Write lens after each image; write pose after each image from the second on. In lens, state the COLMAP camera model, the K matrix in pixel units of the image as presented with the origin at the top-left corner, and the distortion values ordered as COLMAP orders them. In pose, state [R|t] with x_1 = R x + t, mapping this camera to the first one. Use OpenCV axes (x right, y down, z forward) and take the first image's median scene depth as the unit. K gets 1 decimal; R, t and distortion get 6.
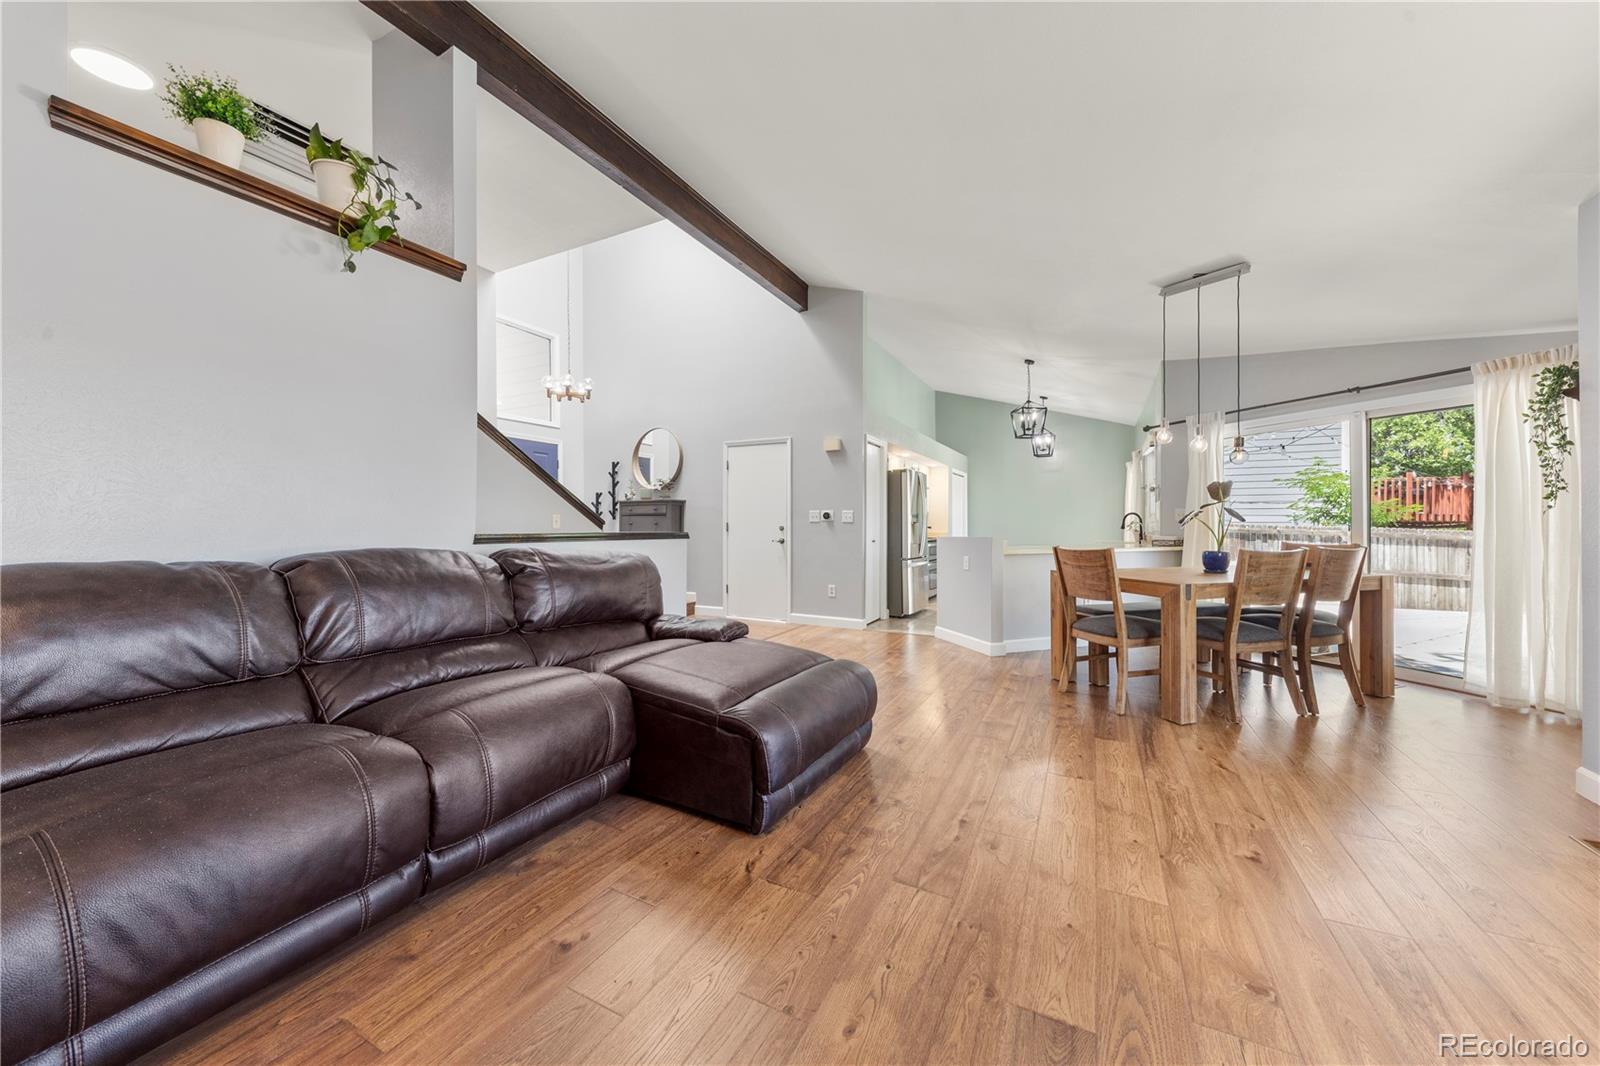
lens RADIAL K [[569.4, 0, 796.6], [0, 569.4, 527.5], [0, 0, 1]] dist [0.005883, -0.002438]
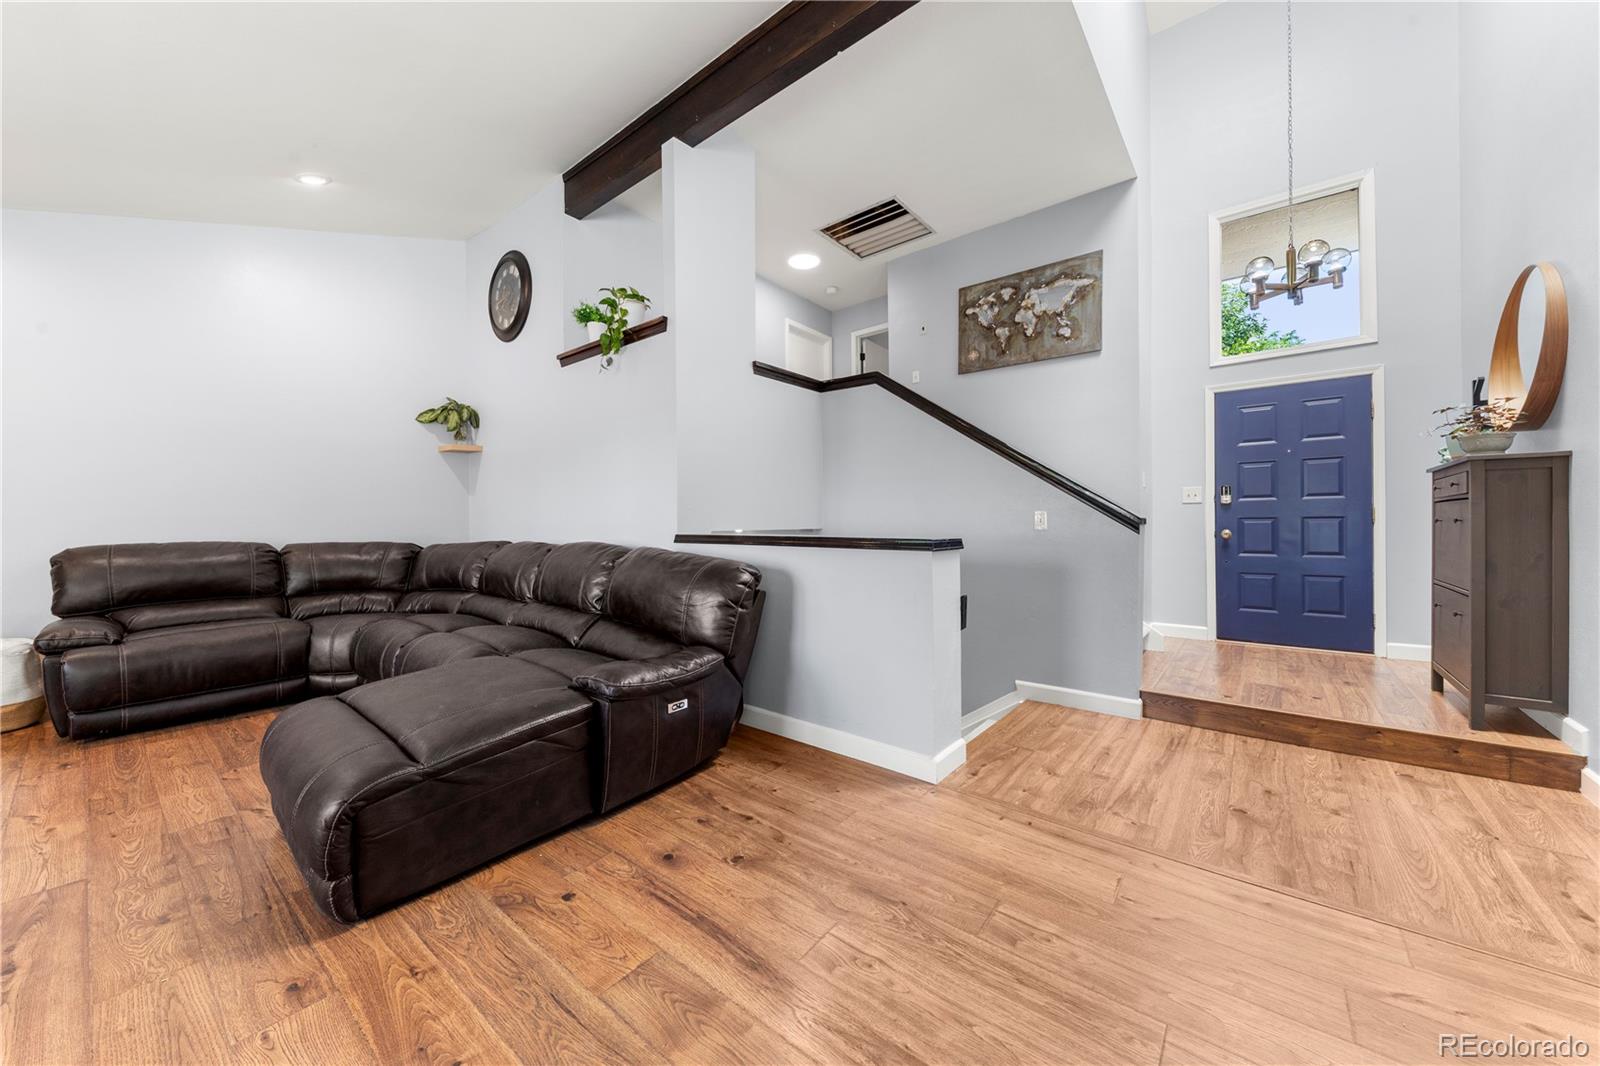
lens RADIAL K [[569.4, 0, 795.5], [0, 569.4, 526.9], [0, 0, 1]] dist [0.005883, -0.002438]
pose [[-0.196443, 0.003566, -0.980509, 0.658101], [-0.000367, 0.999993, 0.003710, -0.010743], [0.980515, 0.001088, -0.196440, 1.752969]]
